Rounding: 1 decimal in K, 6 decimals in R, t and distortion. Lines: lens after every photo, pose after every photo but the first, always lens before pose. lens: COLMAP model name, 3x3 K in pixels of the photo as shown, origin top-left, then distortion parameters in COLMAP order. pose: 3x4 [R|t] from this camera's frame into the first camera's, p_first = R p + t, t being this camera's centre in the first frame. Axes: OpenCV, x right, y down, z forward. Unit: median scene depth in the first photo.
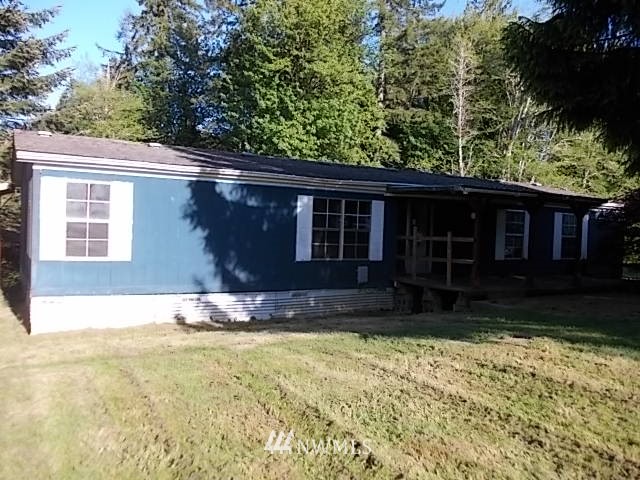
lens RADIAL K [[536.8, 0, 320.0], [0, 536.8, 240.0], [0, 0, 1]] dist [-0.012721, -0.010973]
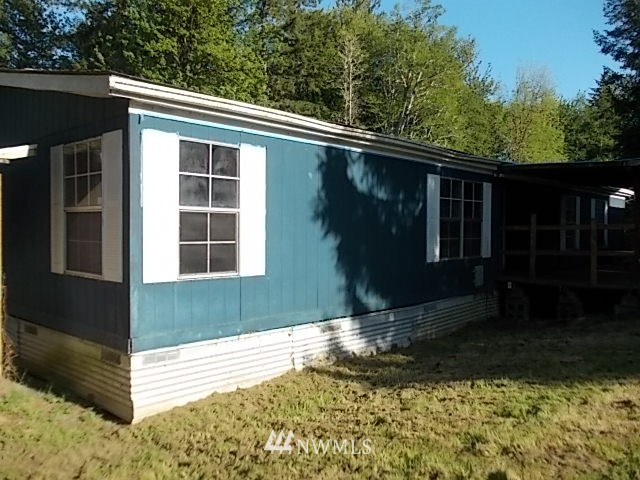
lens RADIAL K [[536.8, 0, 320.0], [0, 536.8, 240.0], [0, 0, 1]] dist [-0.012721, -0.010973]
pose [[0.956415, -0.037160, 0.289636, -0.379181], [0.037121, 0.999295, 0.005631, -0.001812], [-0.289641, 0.005366, 0.957120, 0.320786]]
